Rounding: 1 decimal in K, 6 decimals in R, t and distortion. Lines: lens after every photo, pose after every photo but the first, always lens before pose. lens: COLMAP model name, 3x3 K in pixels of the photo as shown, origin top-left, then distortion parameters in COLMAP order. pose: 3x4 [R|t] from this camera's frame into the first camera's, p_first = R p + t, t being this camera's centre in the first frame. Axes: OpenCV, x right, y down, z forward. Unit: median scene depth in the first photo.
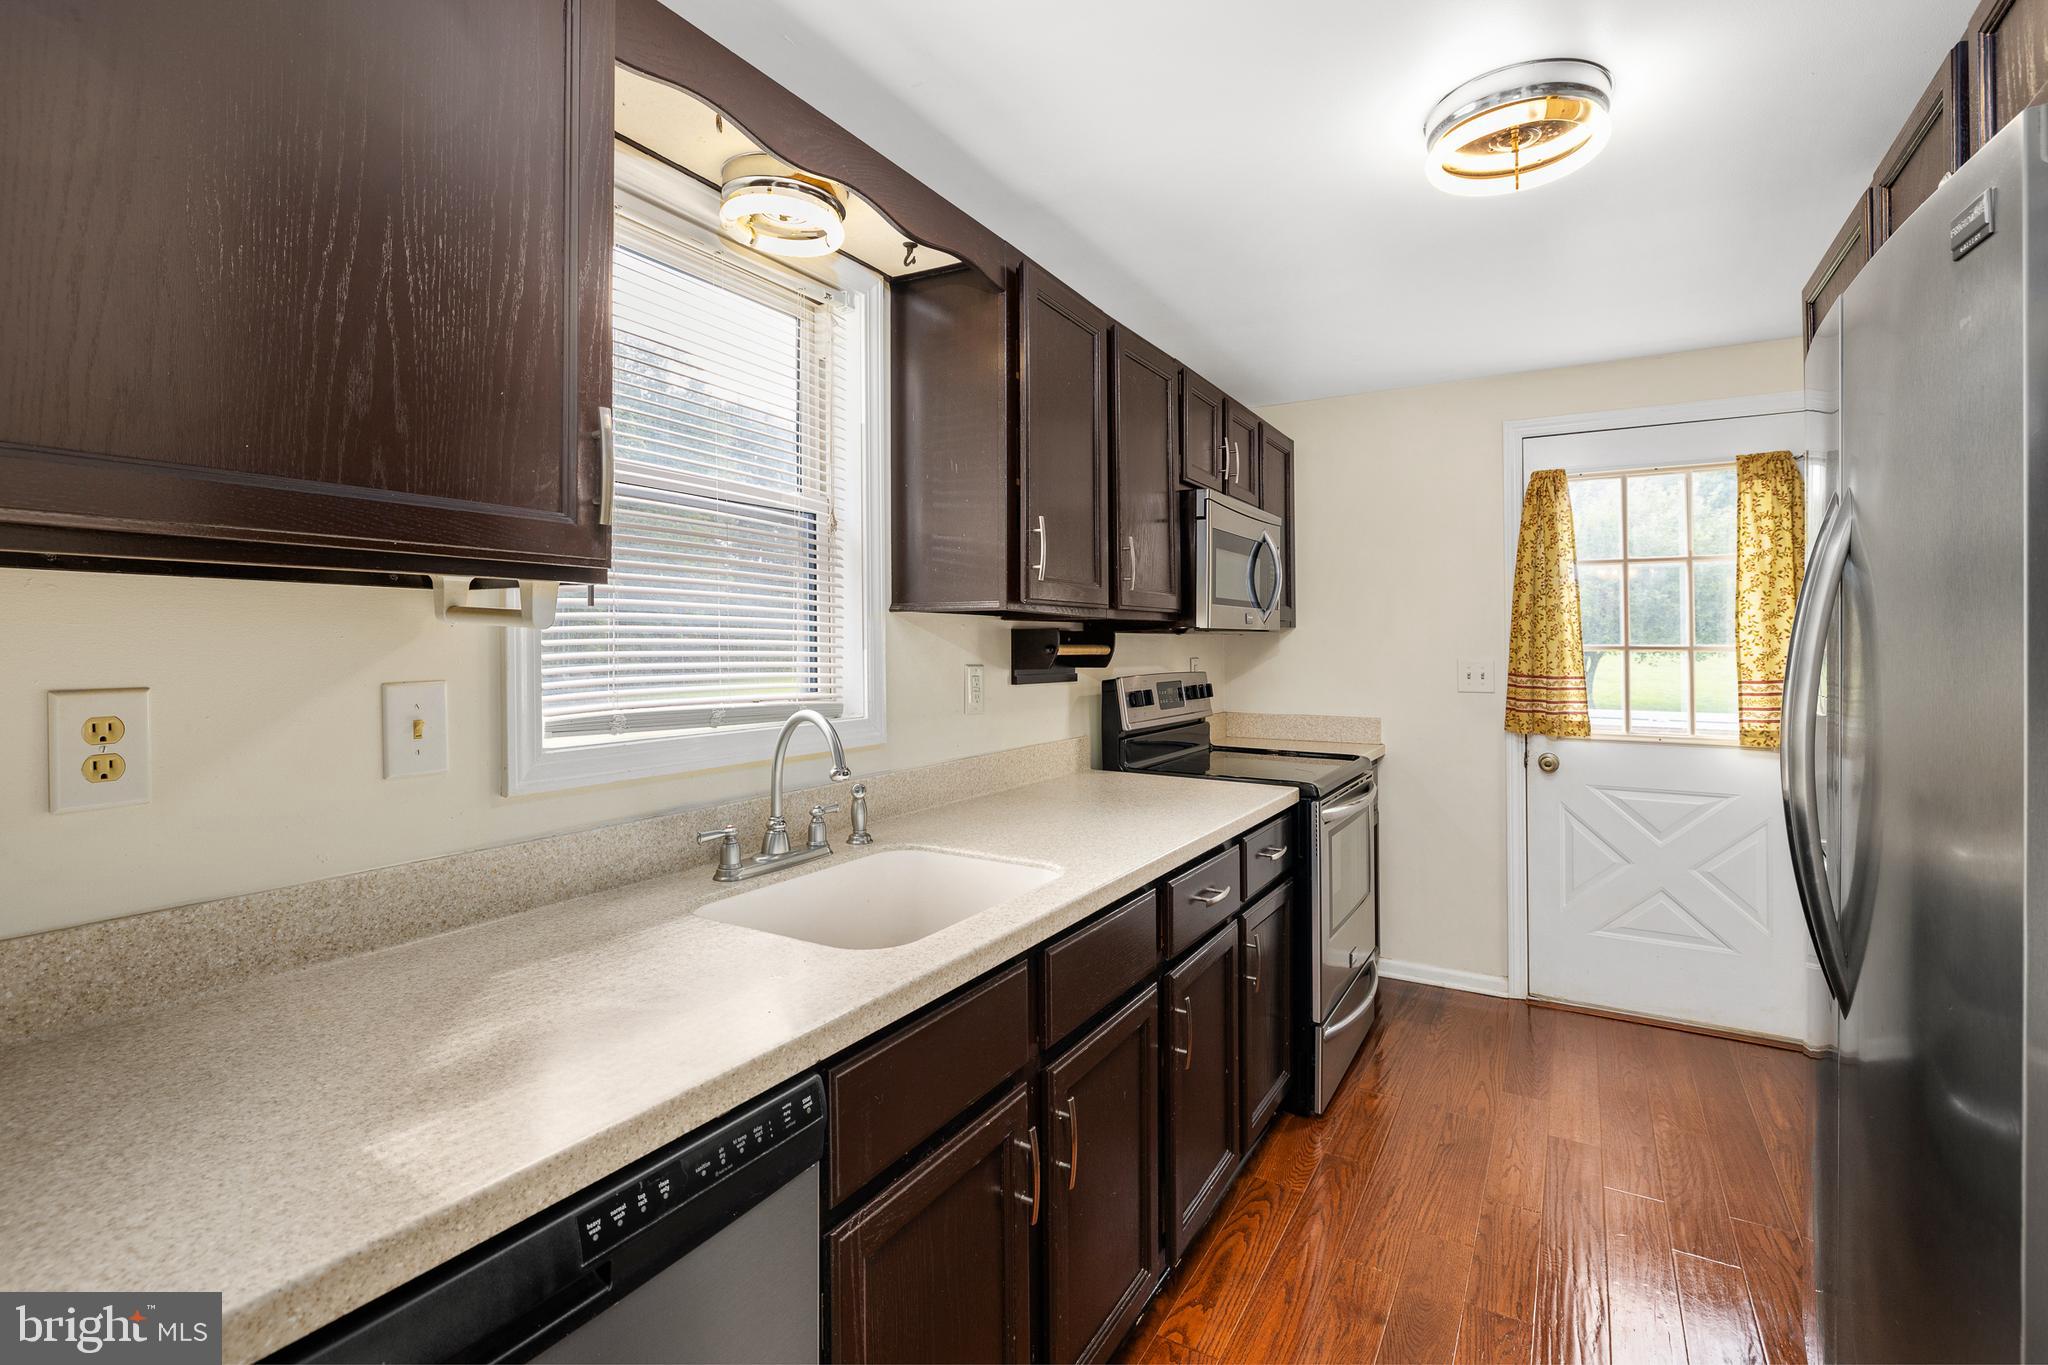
lens RADIAL K [[939.0, 0, 1027.4], [0, 939.0, 630.0], [0, 0, 1]] dist [-0.000851, -0.000112]
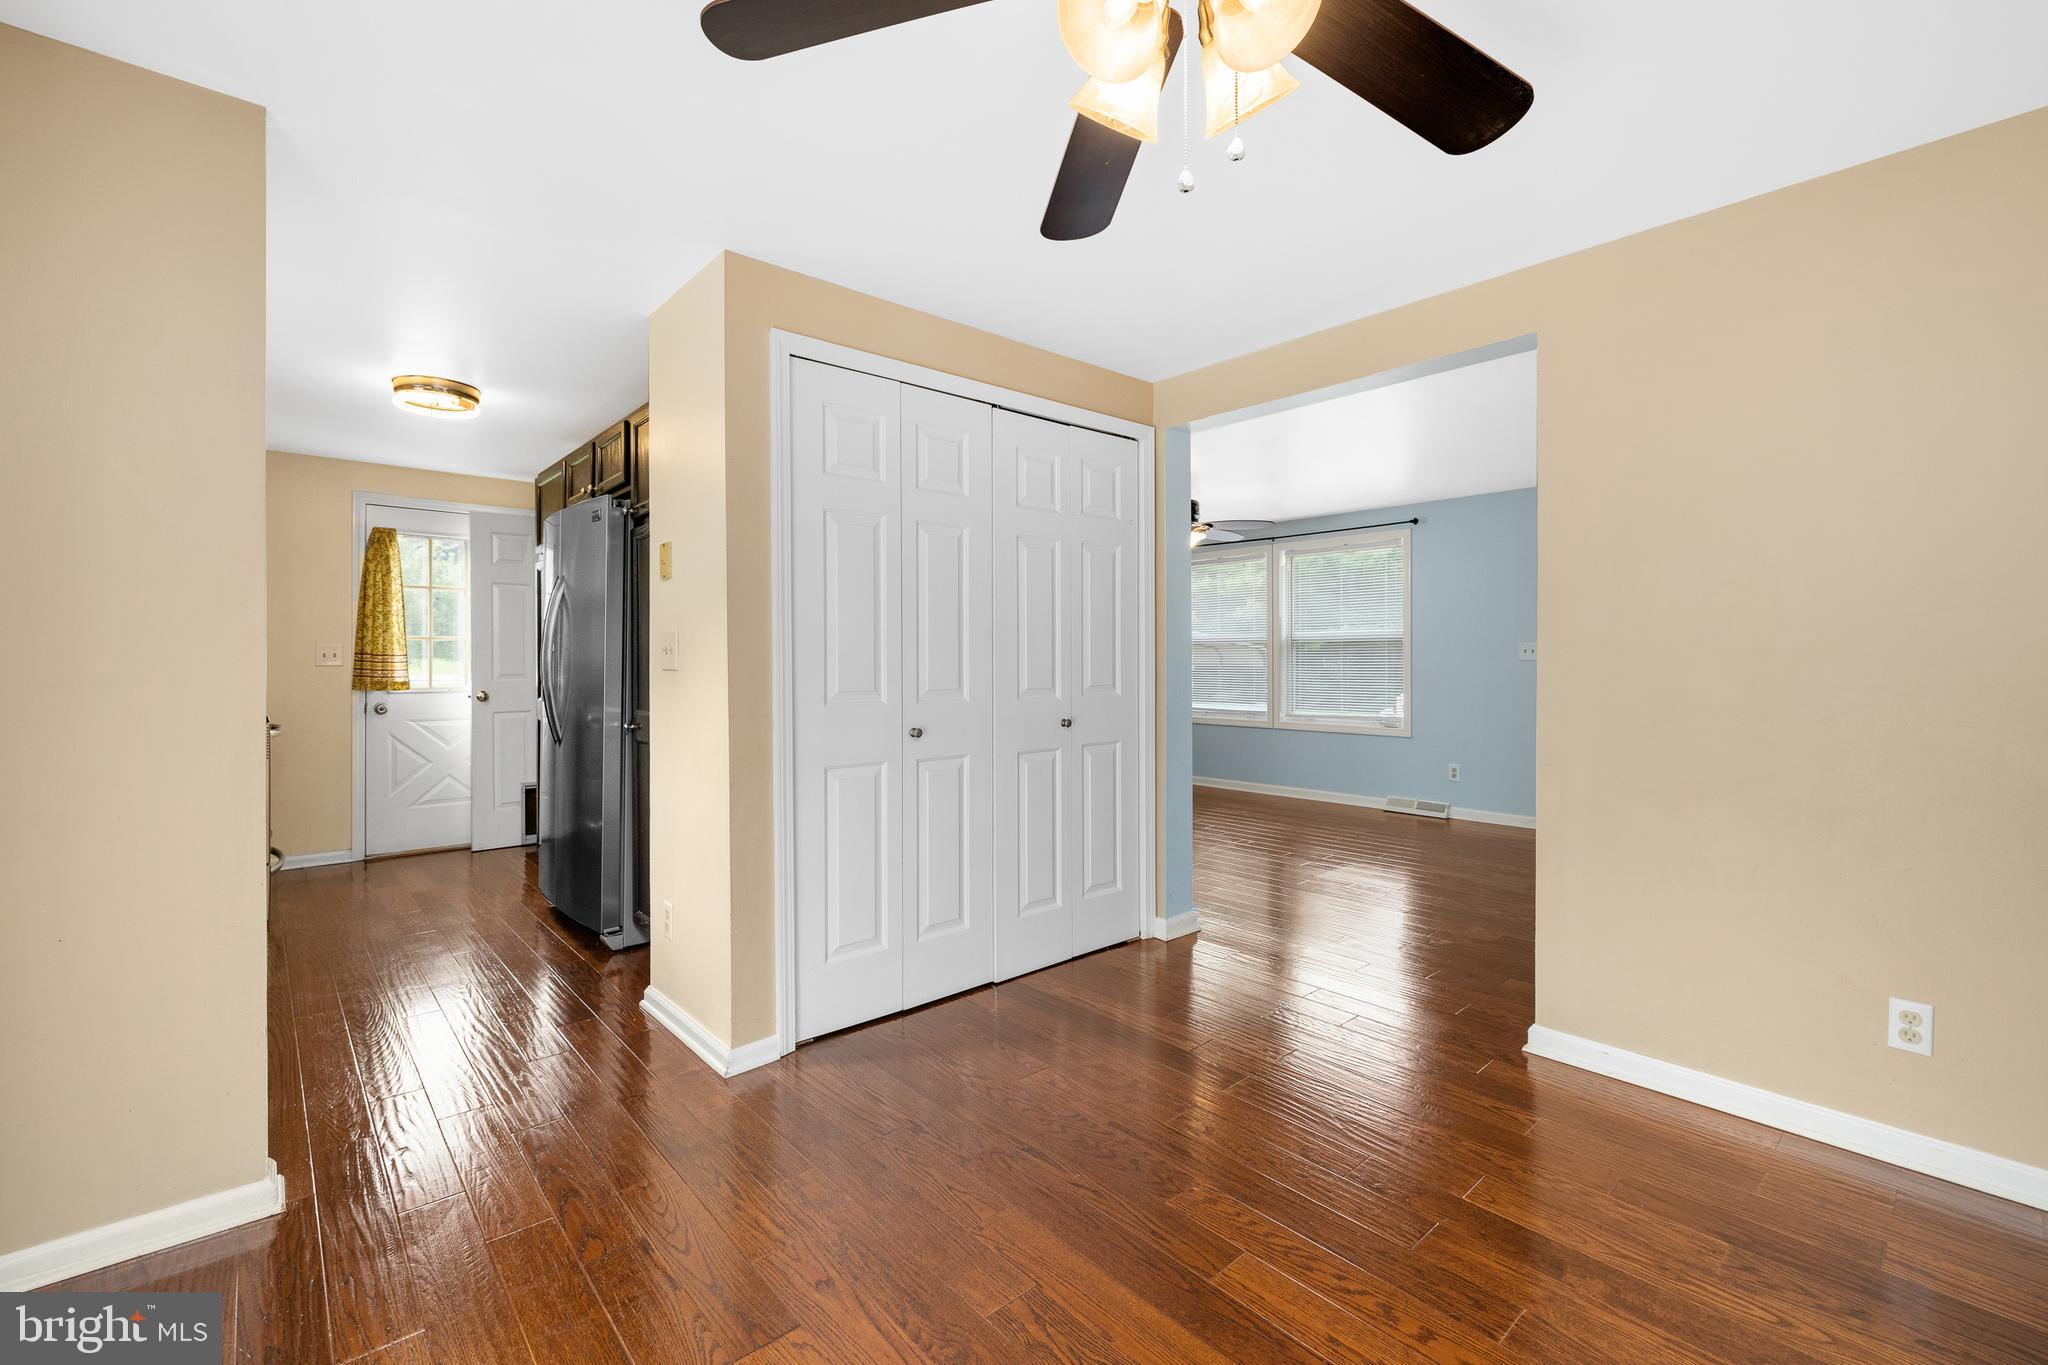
lens RADIAL K [[858.4, 0, 1006.7], [0, 858.4, 659.6], [0, 0, 1]] dist [-0.000525, 0.000226]
pose [[0.311517, 0.000965, 0.950240, -0.573256], [-0.015185, 0.999877, 0.003963, 0.039422], [-0.950119, -0.015664, 0.311493, -0.538621]]
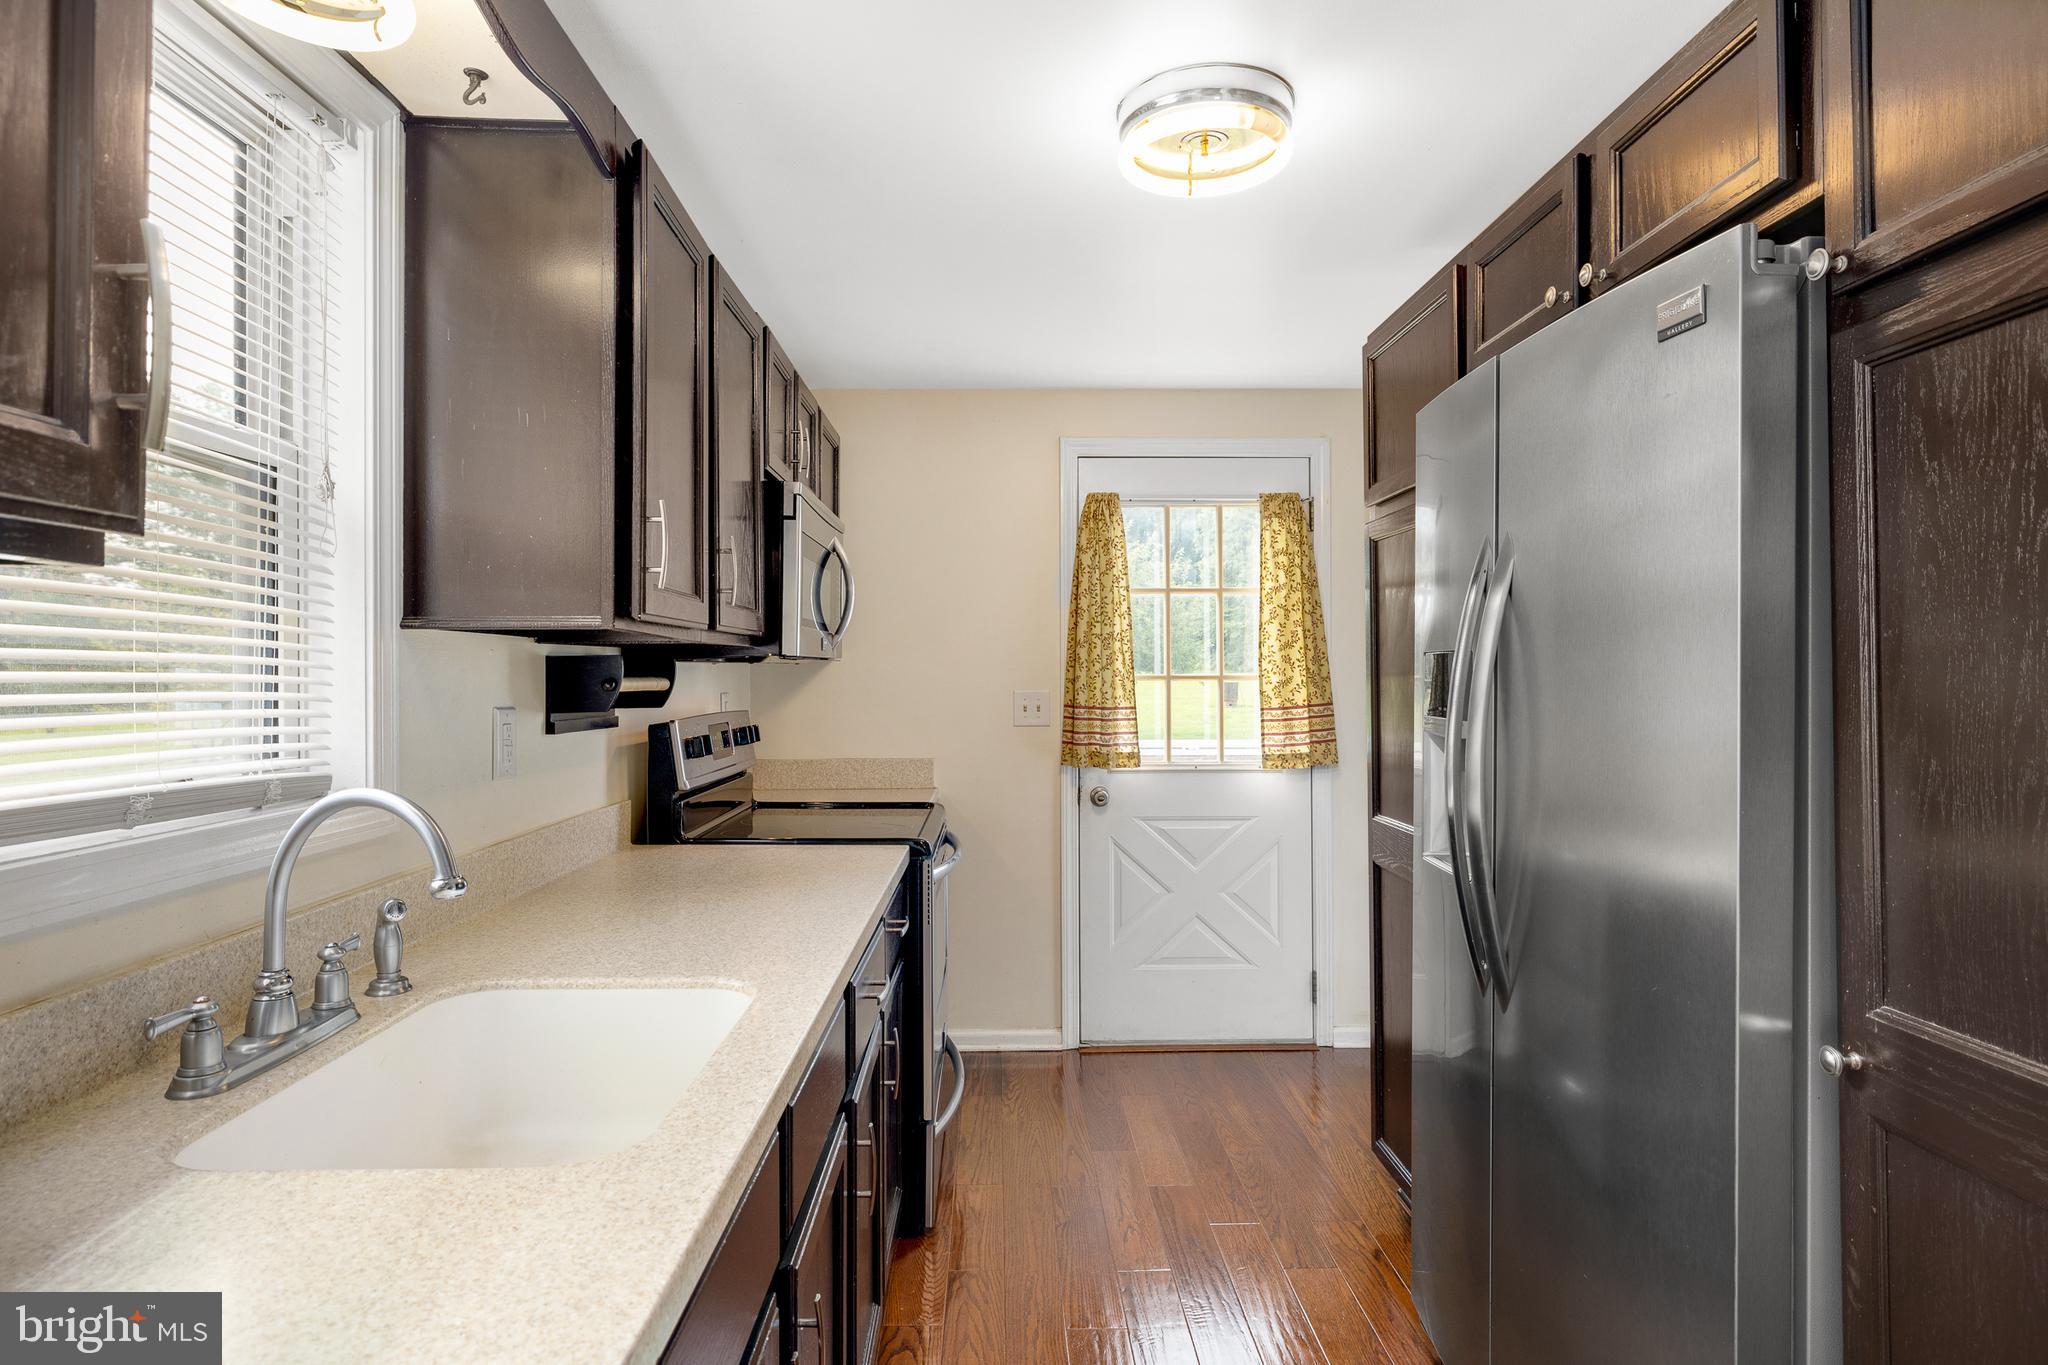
lens RADIAL K [[1115.4, 0, 1023.8], [0, 1115.4, 654.6], [0, 0, 1]] dist [0.005462, 0.000823]
pose [[0.849045, 0.004515, 0.528301, -0.129116], [-0.003162, 0.999989, -0.003464, -0.000253], [-0.528311, 0.001271, 0.849050, 0.079350]]
